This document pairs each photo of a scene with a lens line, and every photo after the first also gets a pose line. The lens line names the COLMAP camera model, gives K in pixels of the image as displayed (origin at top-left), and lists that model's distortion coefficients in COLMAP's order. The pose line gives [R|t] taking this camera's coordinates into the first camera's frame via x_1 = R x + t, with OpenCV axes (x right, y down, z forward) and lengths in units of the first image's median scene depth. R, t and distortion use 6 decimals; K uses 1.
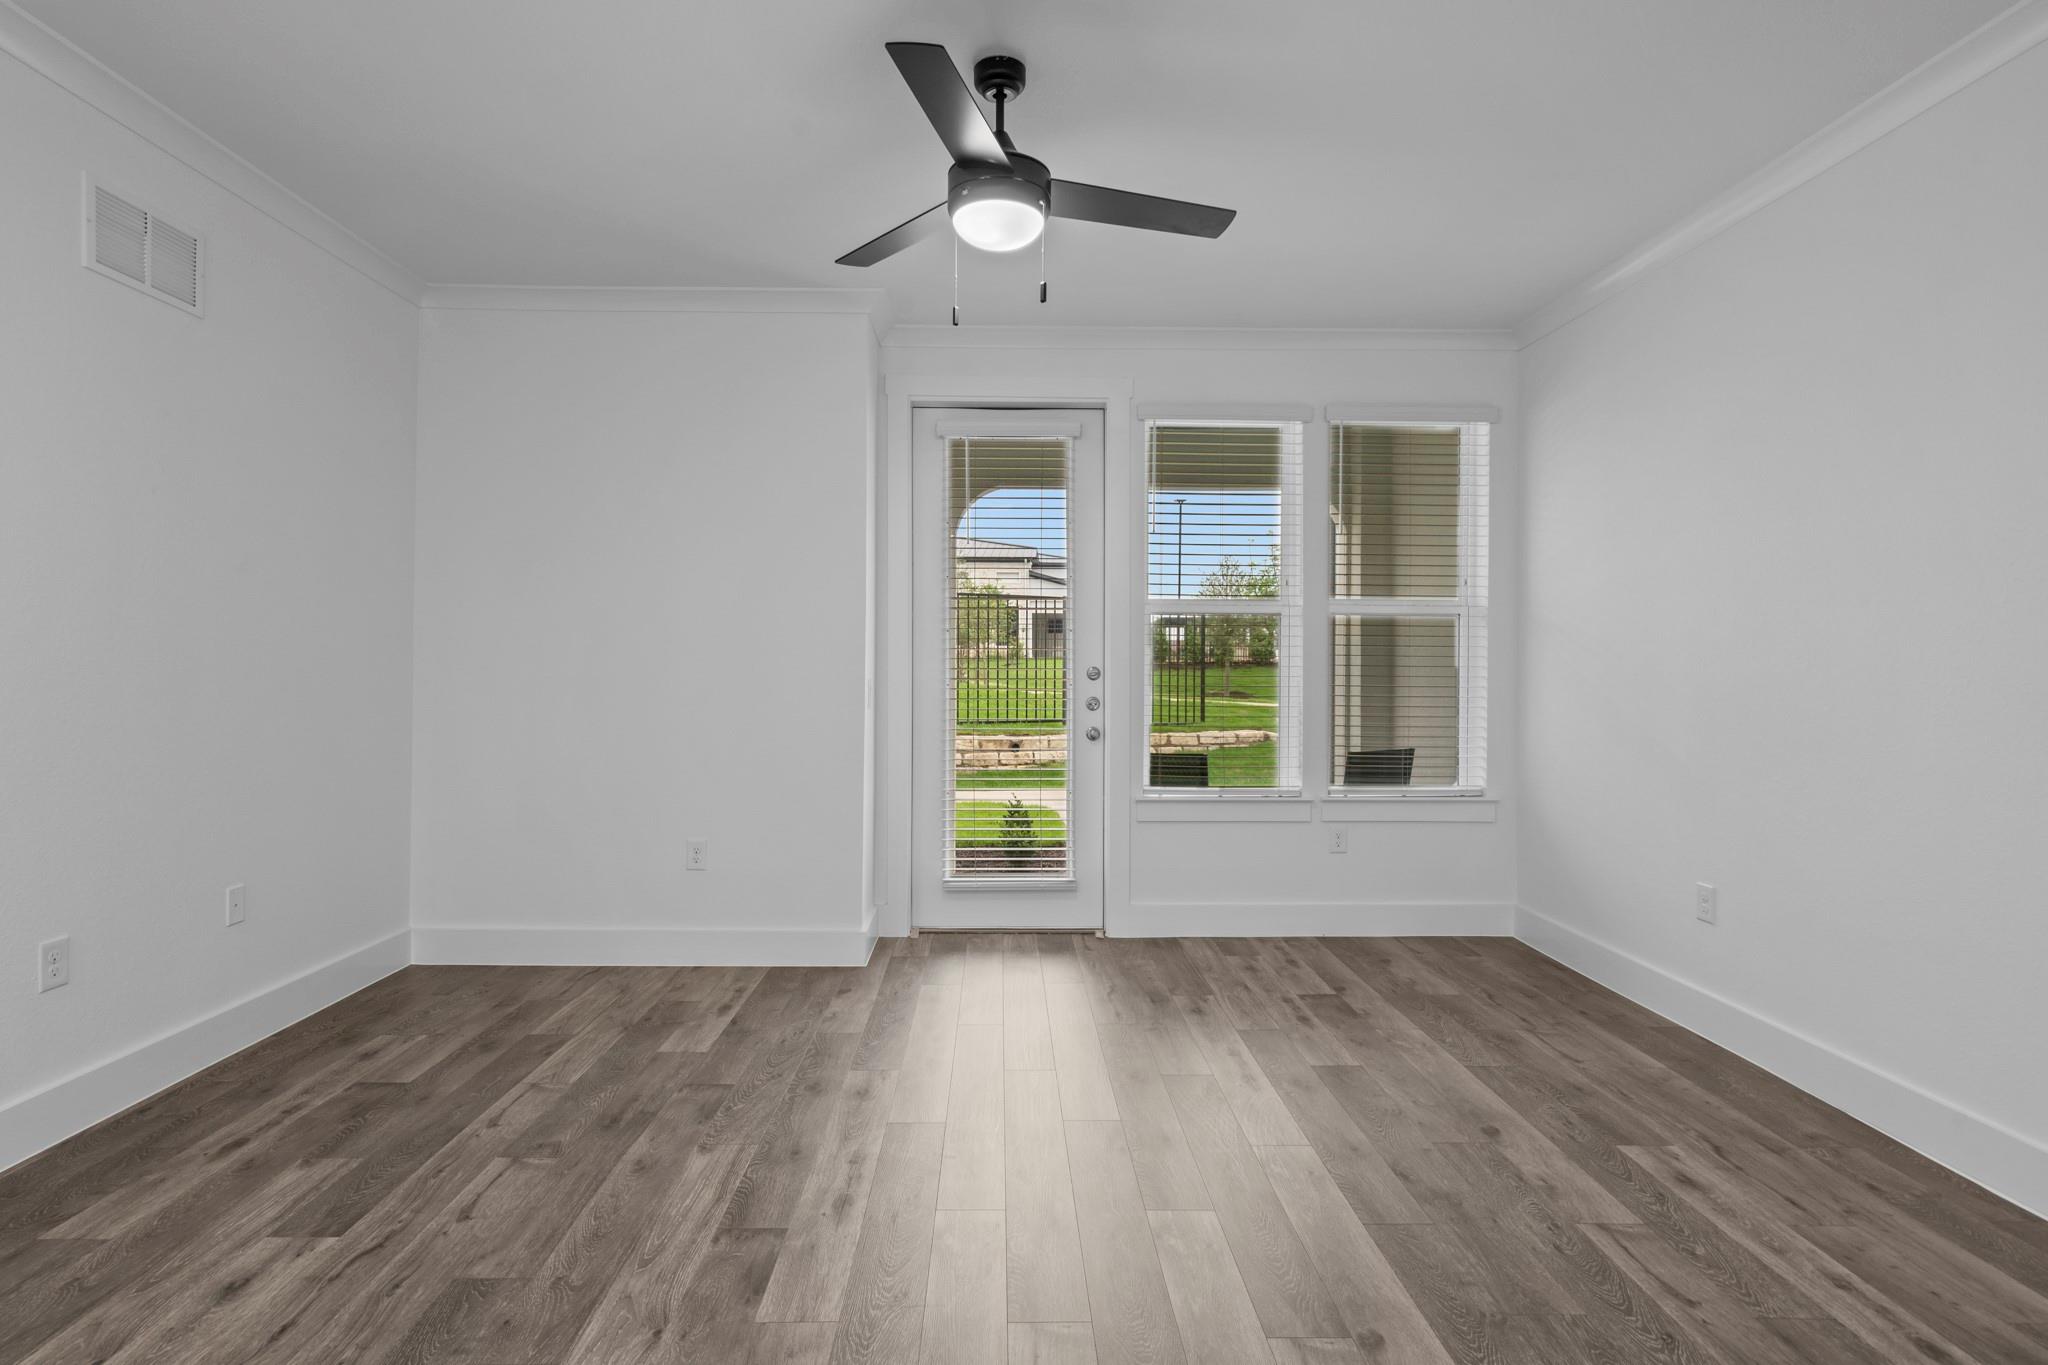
lens RADIAL K [[1026.3, 0, 1009.3], [0, 1026.3, 667.4], [0, 0, 1]] dist [0.002184, 0.000530]
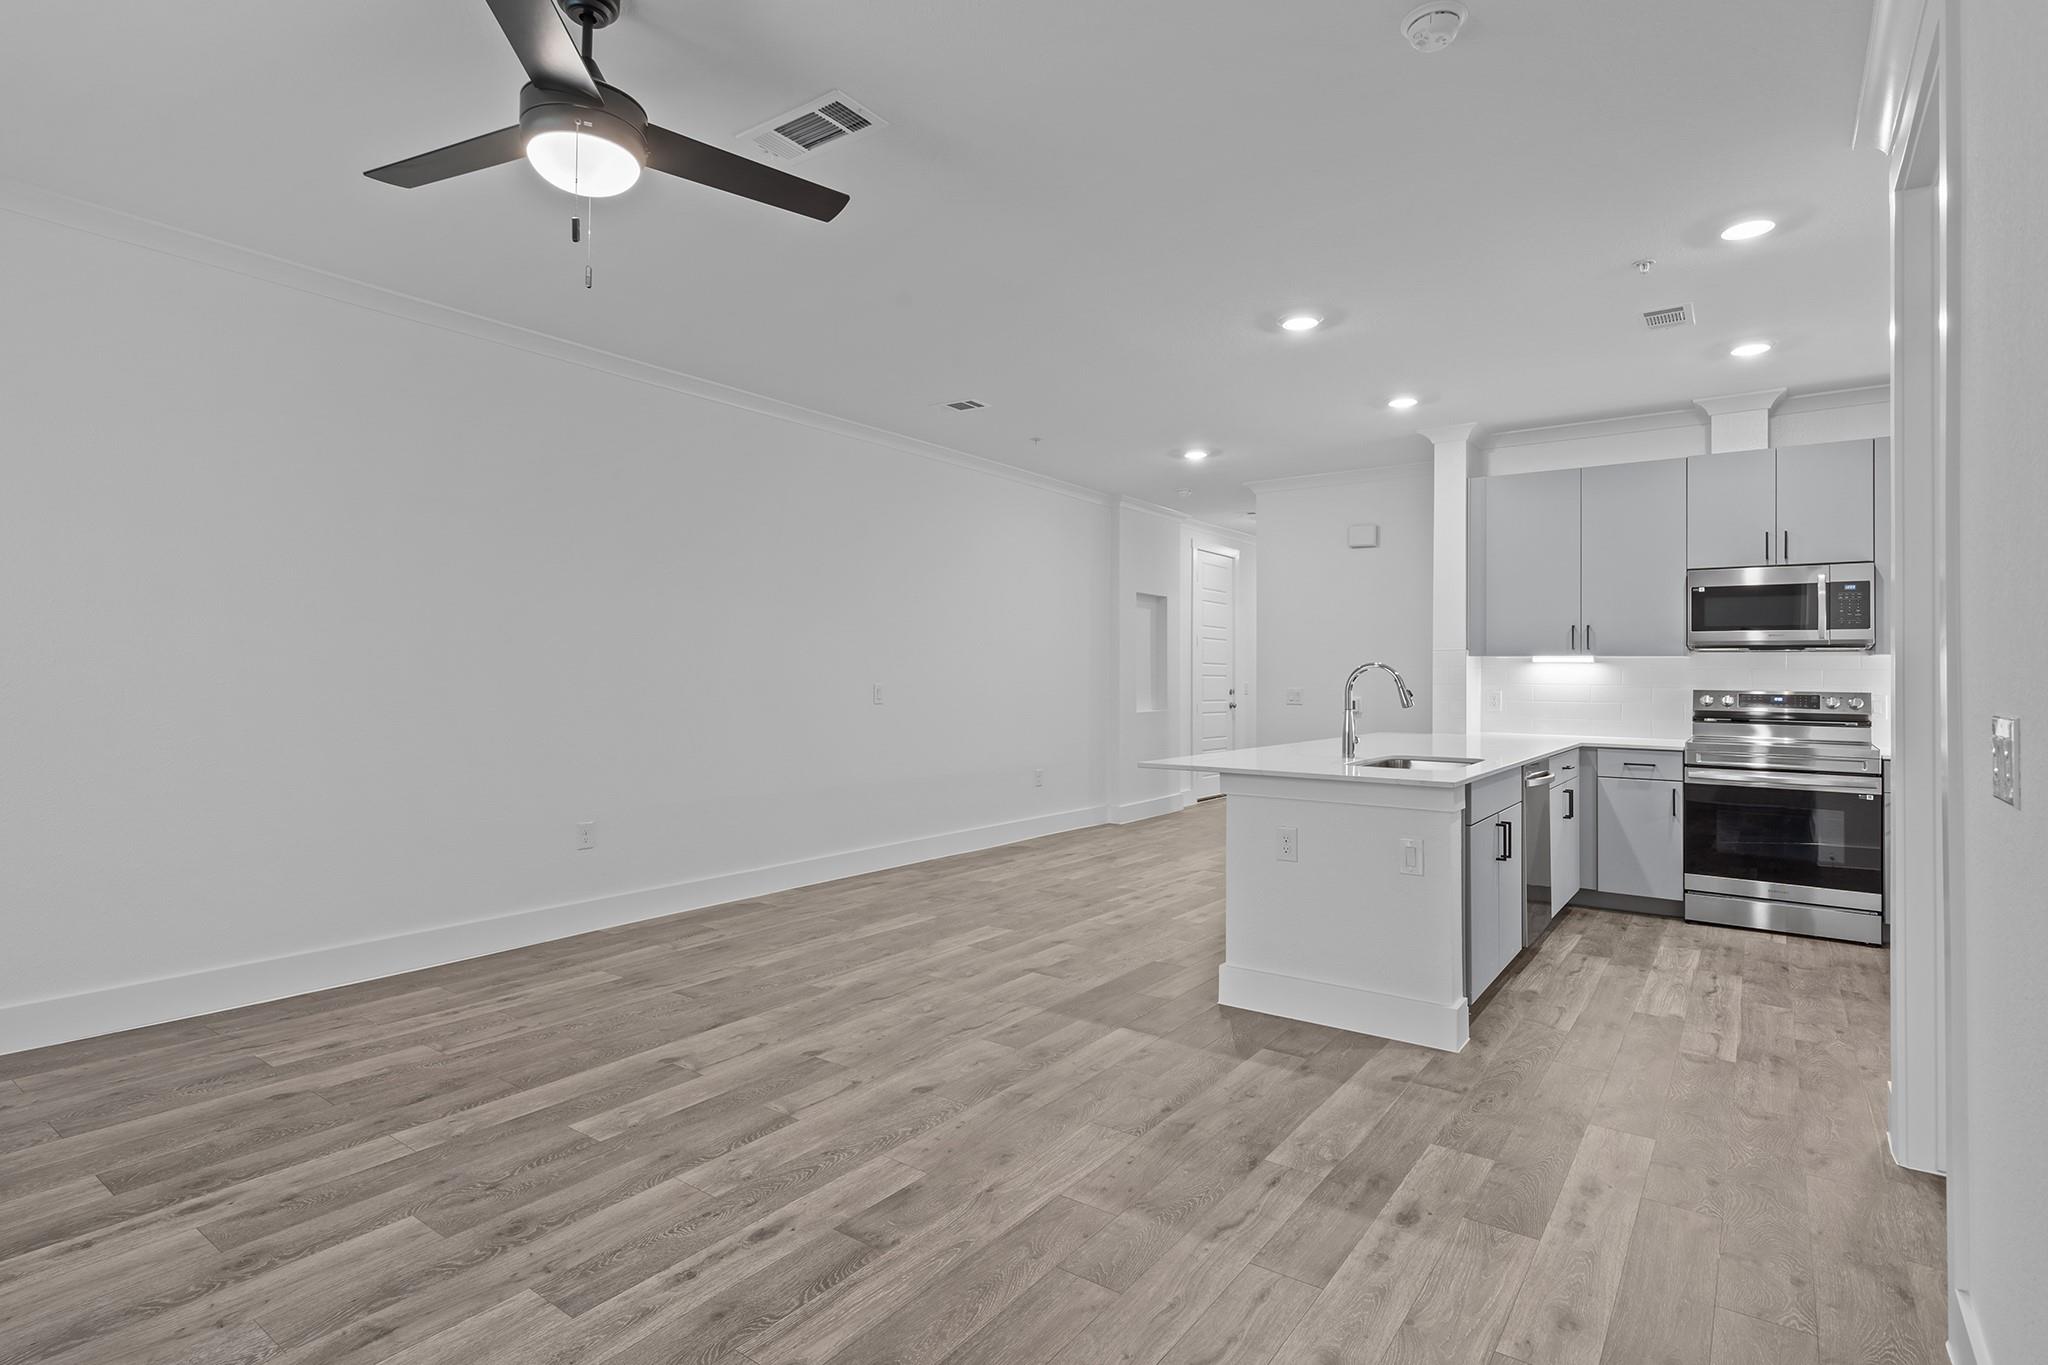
lens RADIAL K [[1026.3, 0, 1009.3], [0, 1026.3, 667.4], [0, 0, 1]] dist [0.002184, 0.000530]
pose [[-0.797314, -0.007075, 0.603524, -0.552760], [-0.015316, 0.999846, -0.008512, -0.001364], [-0.603371, -0.016030, -0.797300, 0.983594]]
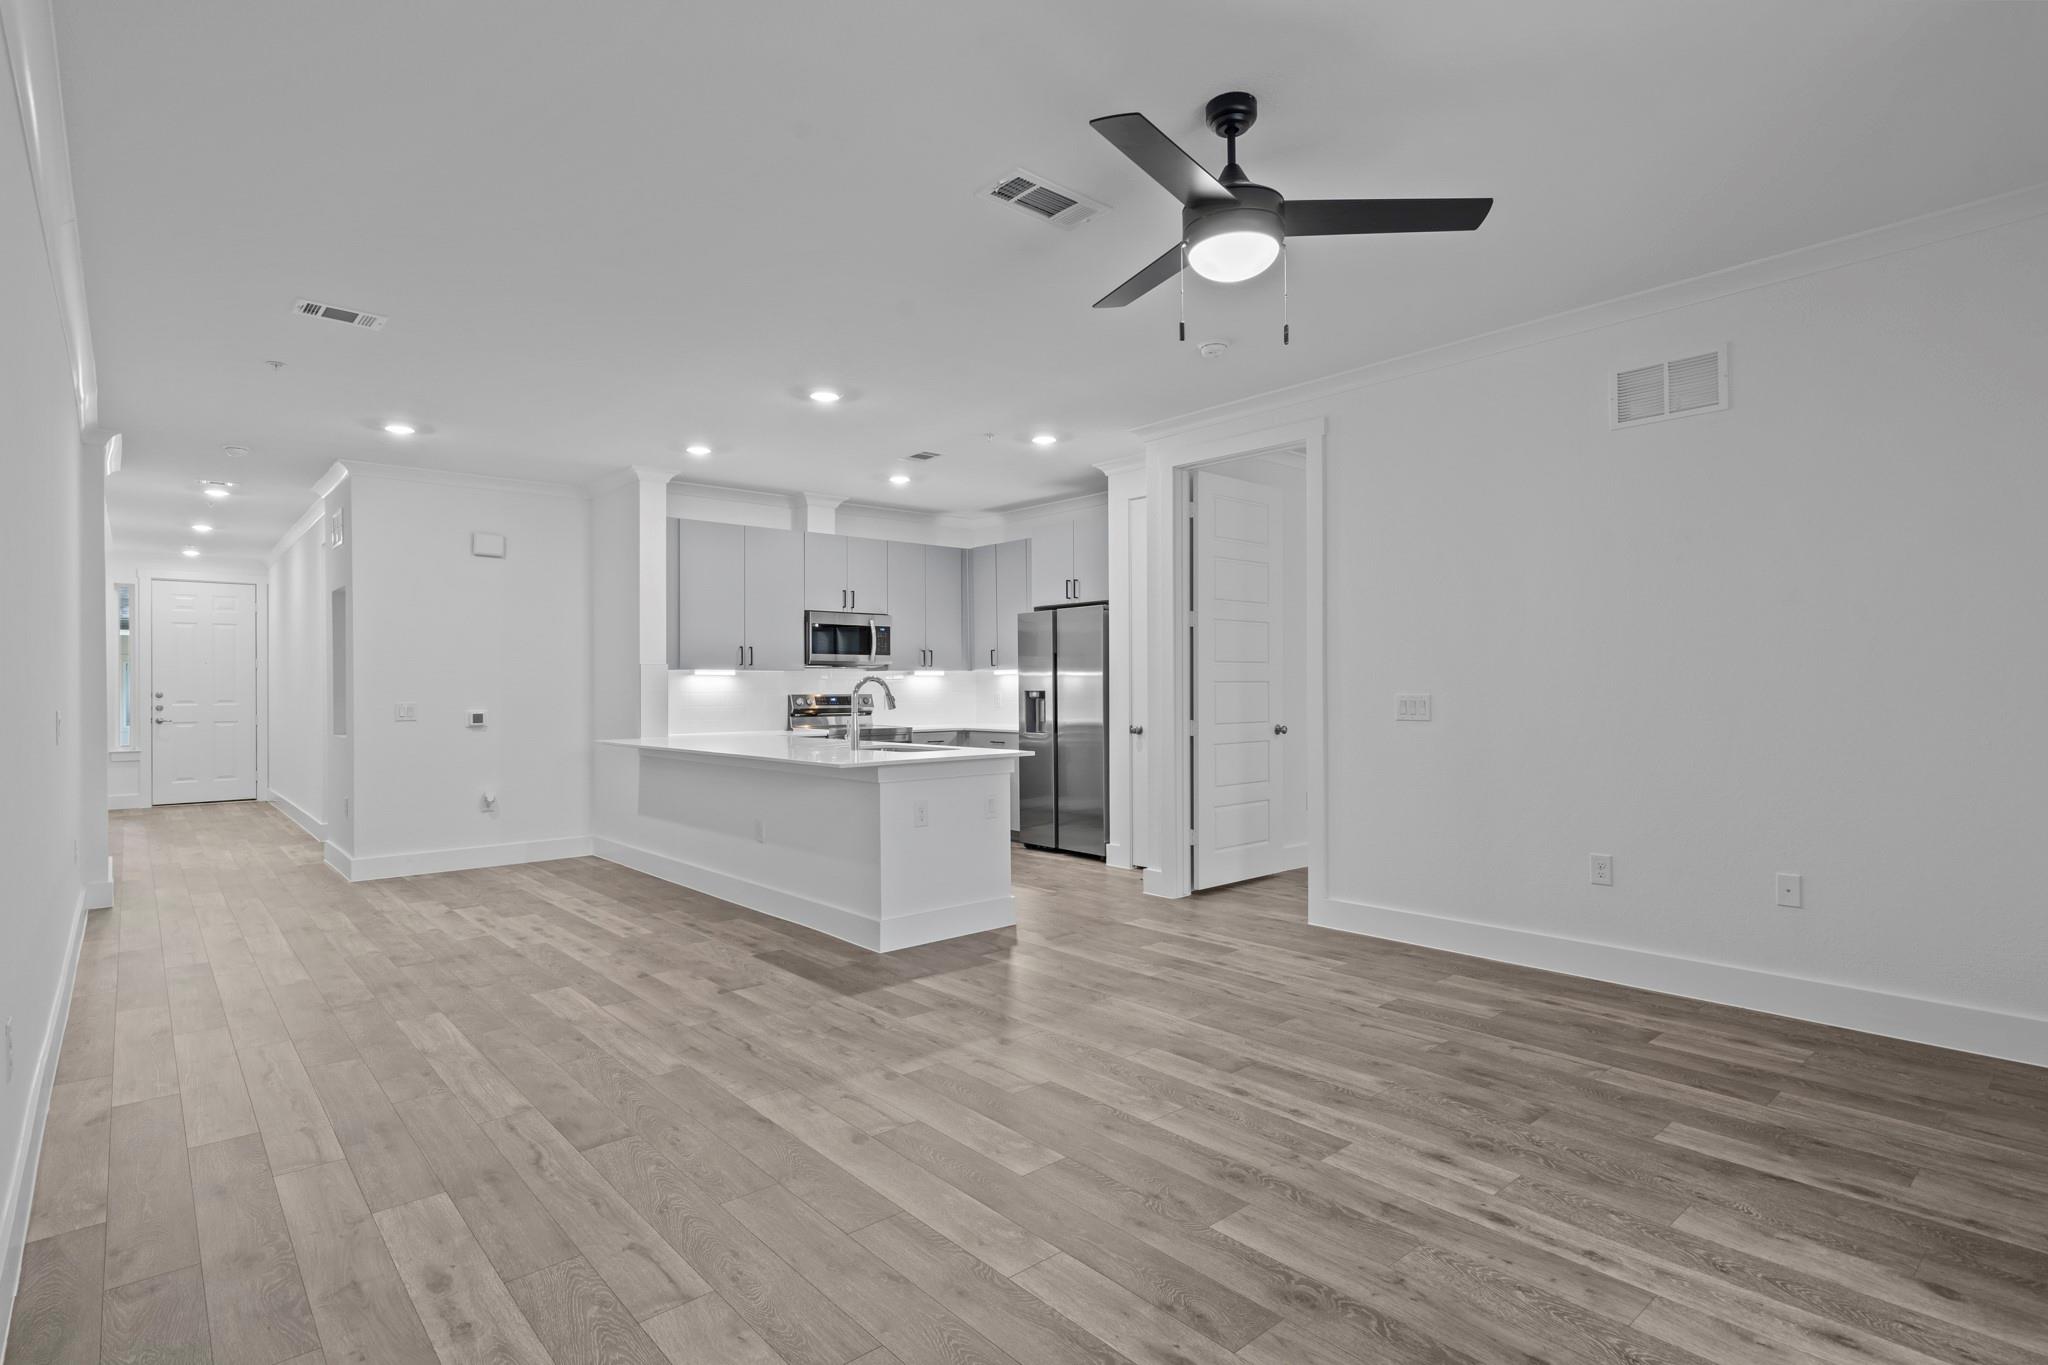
lens RADIAL K [[1020.3, 0, 1007.8], [0, 1020.3, 680.7], [0, 0, 1]] dist [0.002142, 0.000538]
pose [[-0.767672, -0.004256, -0.640829, 0.548333], [0.005334, 0.999901, -0.013031, 0.004695], [0.640821, -0.013422, -0.767573, 1.098360]]
